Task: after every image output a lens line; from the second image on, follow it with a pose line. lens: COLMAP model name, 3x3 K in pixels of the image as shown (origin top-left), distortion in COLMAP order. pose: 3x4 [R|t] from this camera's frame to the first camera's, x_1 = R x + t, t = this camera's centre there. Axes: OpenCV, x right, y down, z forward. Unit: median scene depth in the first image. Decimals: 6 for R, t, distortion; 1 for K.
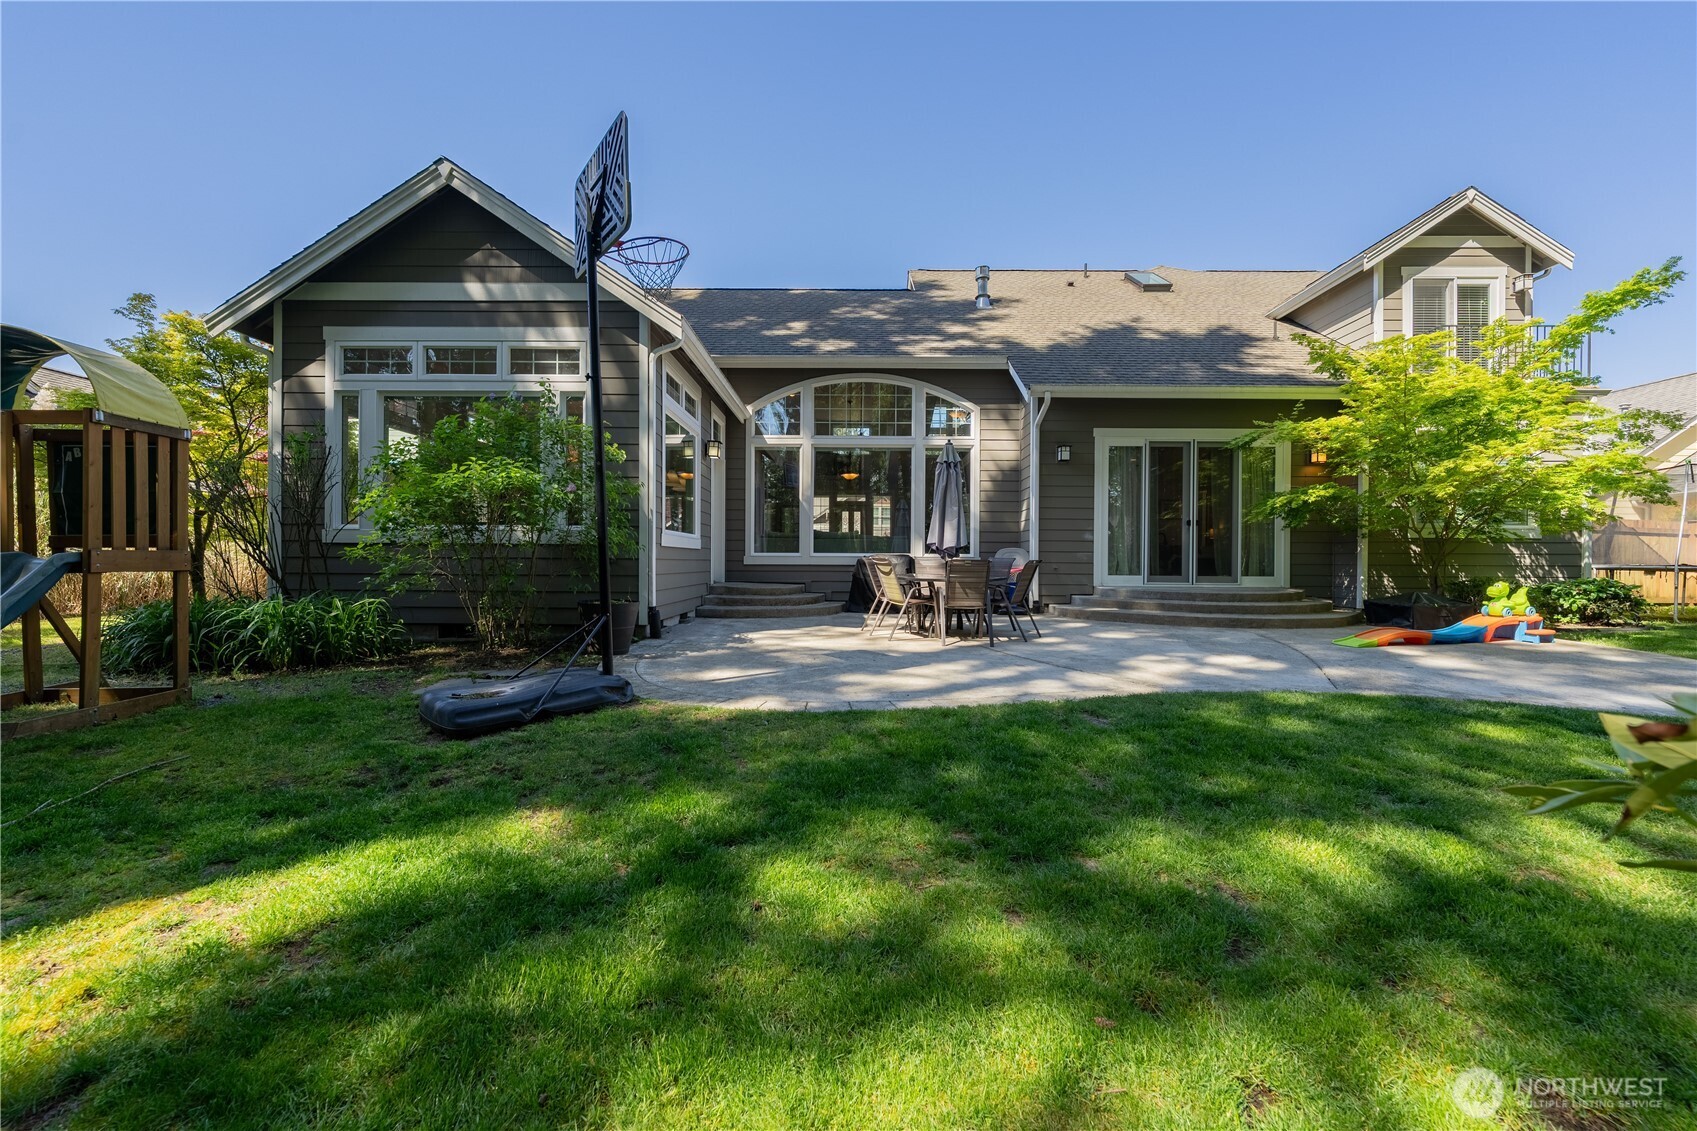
lens RADIAL K [[694.3, 0, 852.2], [0, 694.3, 570.1], [0, 0, 1]] dist [-0.004011, -0.000572]
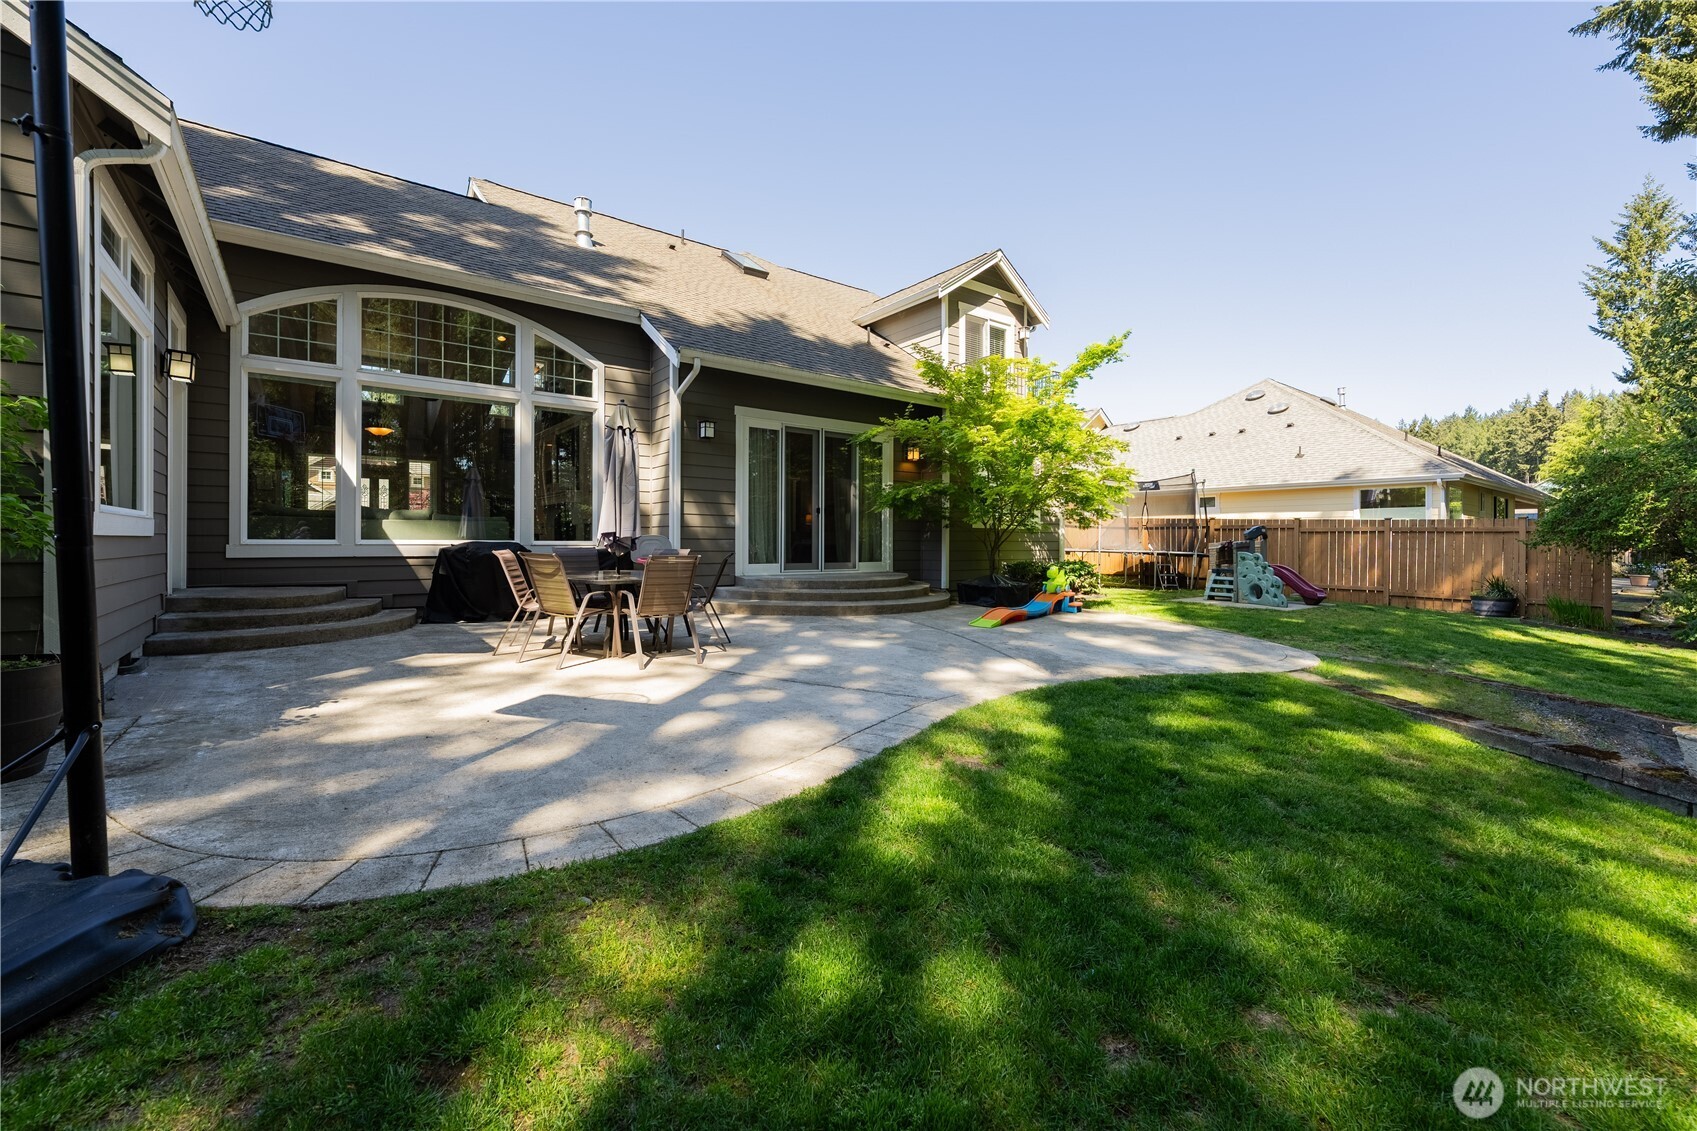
lens RADIAL K [[694.3, 0, 829.1], [0, 694.3, 539.3], [0, 0, 1]] dist [-0.004011, -0.000572]
pose [[0.786481, 0.000108, 0.617614, -0.125535], [0.006547, 0.999942, -0.008511, -0.017919], [-0.617580, 0.010737, 0.786435, 0.198858]]
